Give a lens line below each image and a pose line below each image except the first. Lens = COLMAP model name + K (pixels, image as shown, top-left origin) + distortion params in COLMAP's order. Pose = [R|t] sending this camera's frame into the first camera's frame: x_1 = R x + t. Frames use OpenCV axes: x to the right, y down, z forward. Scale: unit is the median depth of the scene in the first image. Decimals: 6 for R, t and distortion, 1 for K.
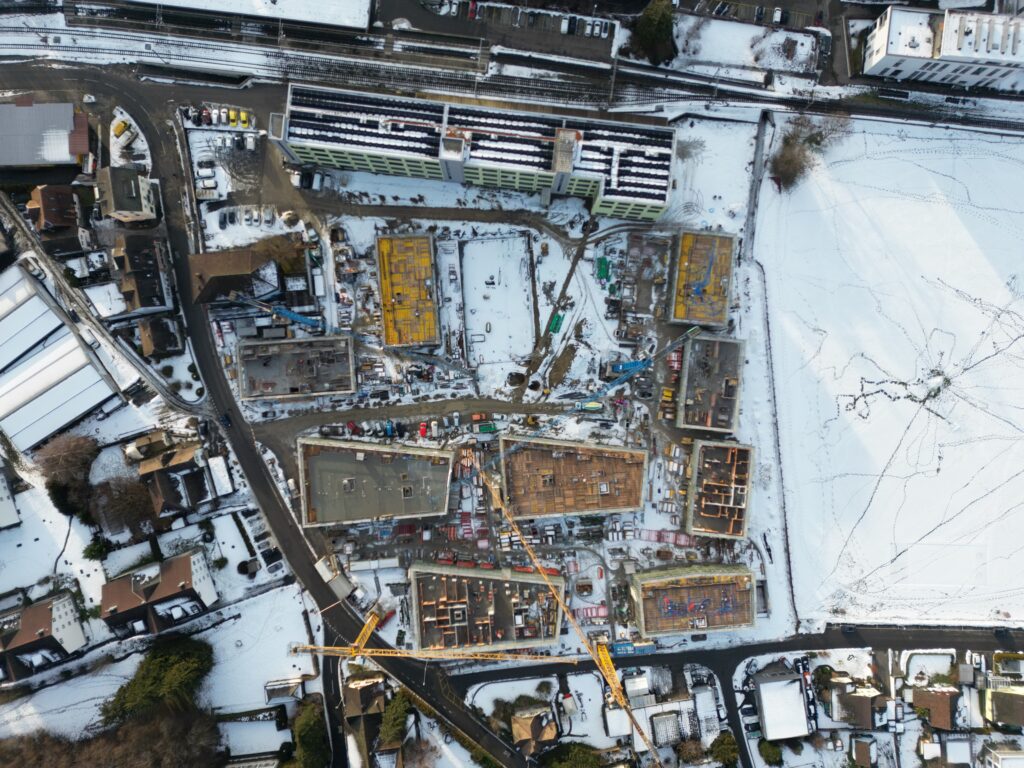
lens RADIAL K [[708.4, 0, 512.0], [0, 708.4, 384.0], [0, 0, 1]] dist [0.086852, -0.092549]
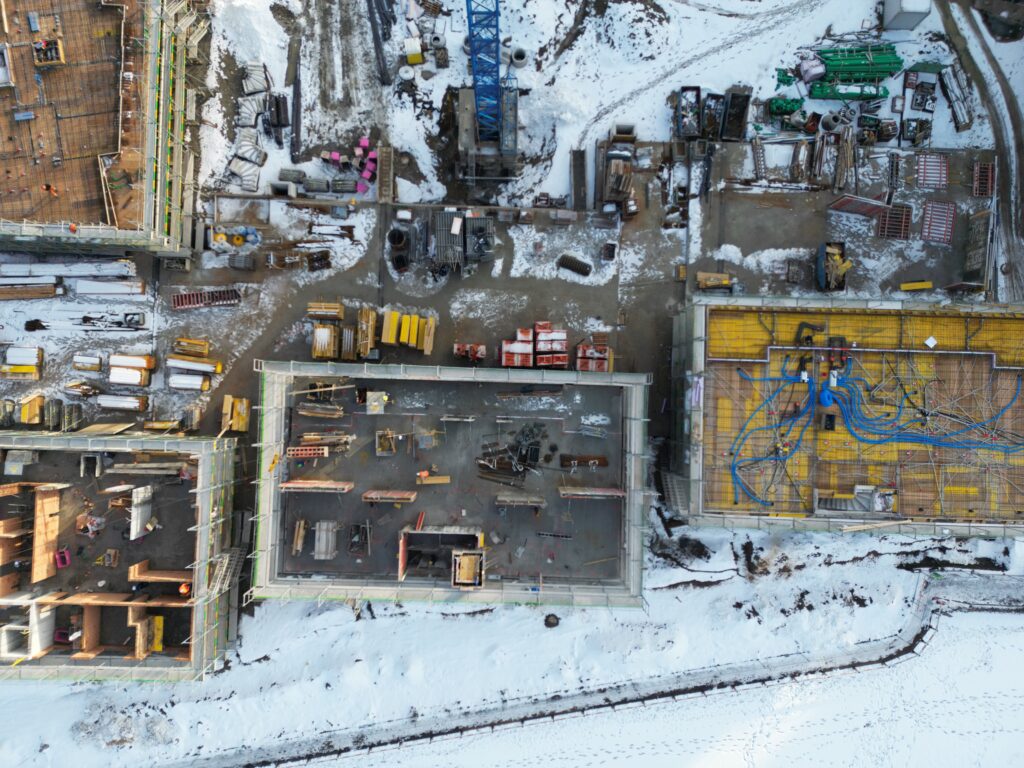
lens RADIAL K [[708.4, 0, 512.0], [0, 708.4, 384.0], [0, 0, 1]] dist [0.086852, -0.092549]
pose [[0.075248, 0.996853, -0.024923, 0.245739], [-0.997152, 0.075096, -0.006981, -0.020557], [-0.005088, 0.025378, 0.999665, 0.729609]]
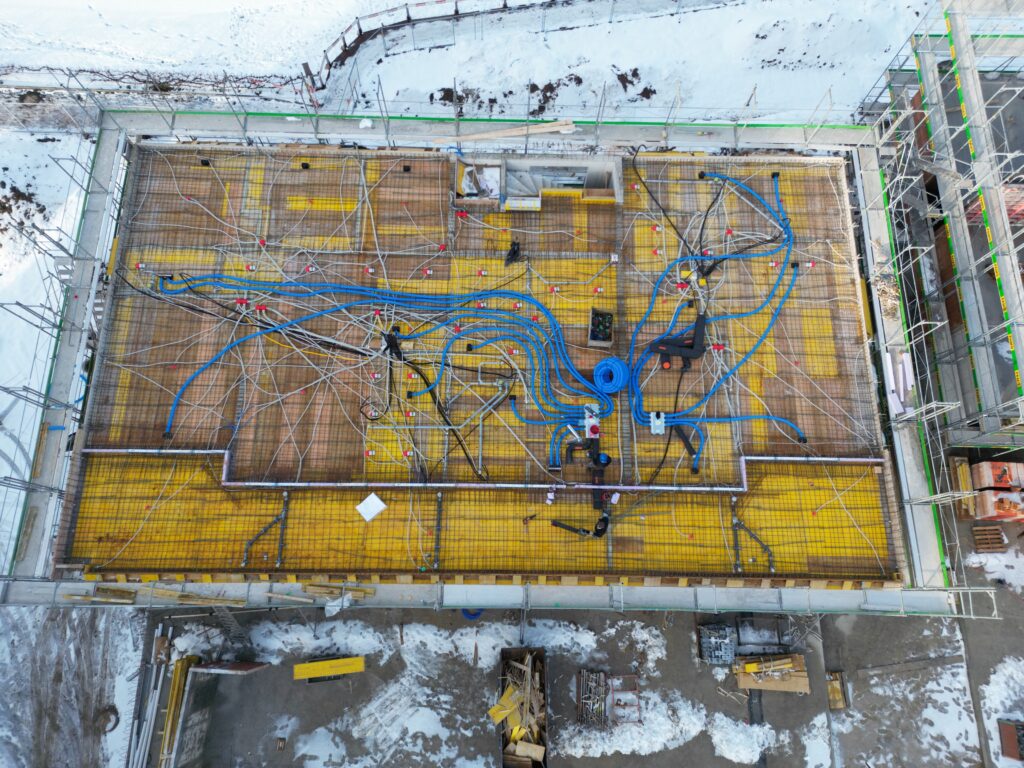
lens RADIAL K [[708.4, 0, 512.0], [0, 708.4, 384.0], [0, 0, 1]] dist [0.086852, -0.092549]
pose [[-0.096084, -0.954288, 0.283023, 0.222384], [0.994915, -0.083450, 0.056390, -0.147155], [-0.030194, 0.287002, 0.957454, 0.866412]]
